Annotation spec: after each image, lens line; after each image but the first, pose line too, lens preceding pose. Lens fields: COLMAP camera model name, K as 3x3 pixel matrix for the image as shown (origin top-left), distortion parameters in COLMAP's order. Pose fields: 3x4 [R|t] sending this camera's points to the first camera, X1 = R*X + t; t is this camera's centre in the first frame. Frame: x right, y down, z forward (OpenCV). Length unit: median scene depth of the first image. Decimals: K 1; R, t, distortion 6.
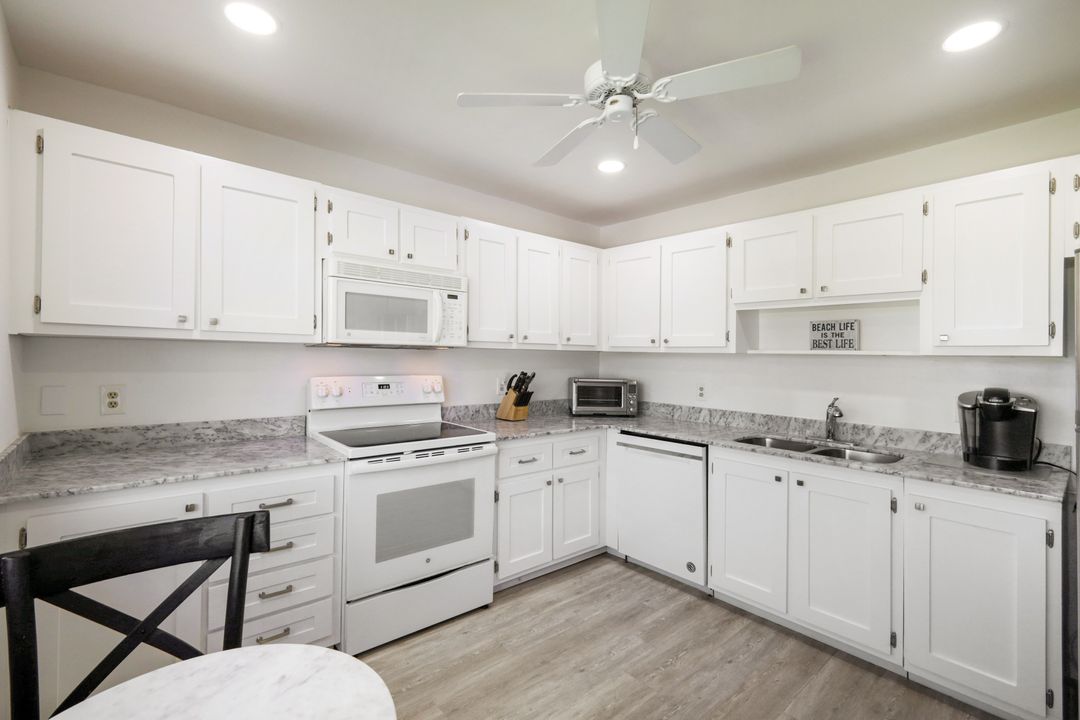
lens RADIAL K [[486.6, 0, 538.3], [0, 486.6, 356.9], [0, 0, 1]] dist [0.001065, -0.000170]
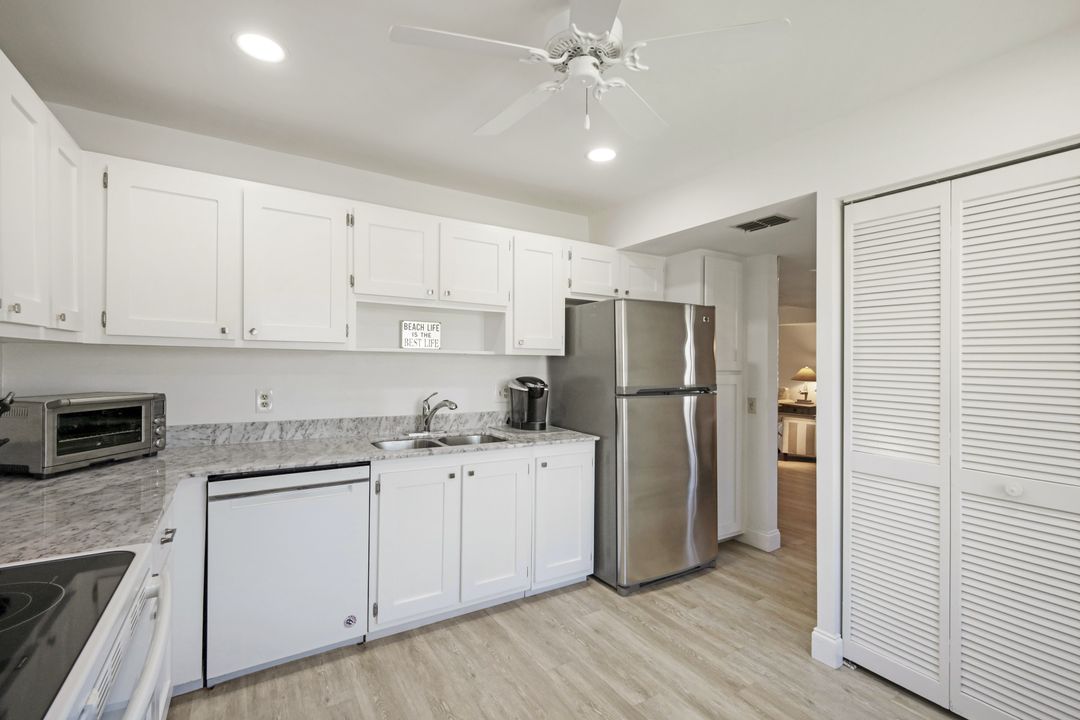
lens RADIAL K [[486.6, 0, 535.2], [0, 486.6, 352.3], [0, 0, 1]] dist [0.001065, -0.000170]
pose [[0.158917, 0.003164, 0.987287, -0.419931], [-0.007577, 0.999969, -0.001986, -0.005726], [-0.987263, -0.007165, 0.158936, 0.577917]]
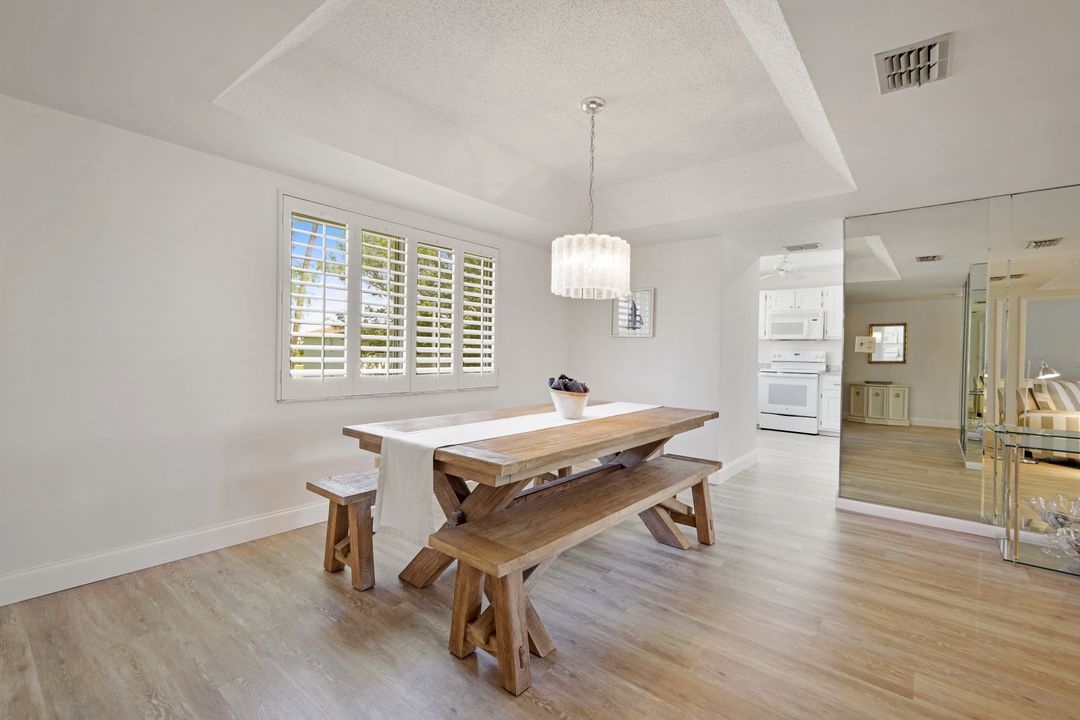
lens RADIAL K [[486.6, 0, 540.2], [0, 486.6, 361.0], [0, 0, 1]] dist [0.001065, -0.000170]
pose [[0.159252, 0.005653, -0.987222, 2.177758], [-0.014354, 0.999891, 0.003410, 0.109594], [0.987134, 0.013627, 0.159316, -0.874572]]
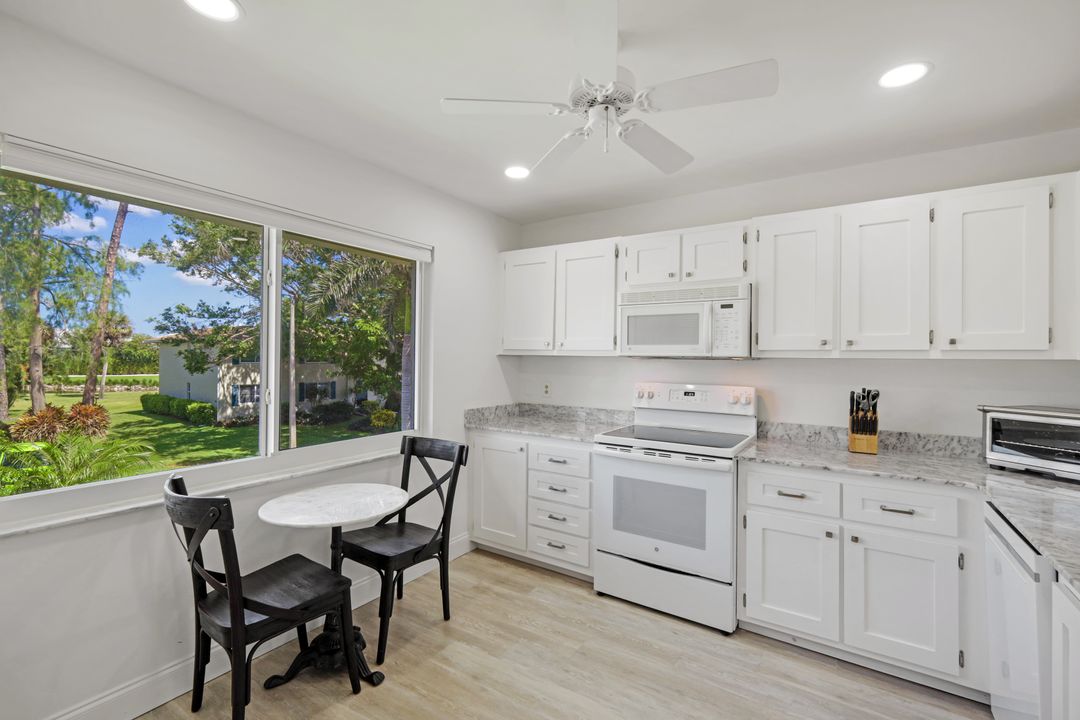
lens RADIAL K [[486.6, 0, 541.2], [0, 486.6, 359.9], [0, 0, 1]] dist [0.001065, -0.000170]
pose [[0.260013, -0.011926, -0.965531, 0.672659], [-0.010547, 0.999829, -0.015189, 0.003800], [0.965547, 0.014133, 0.259843, 0.384685]]
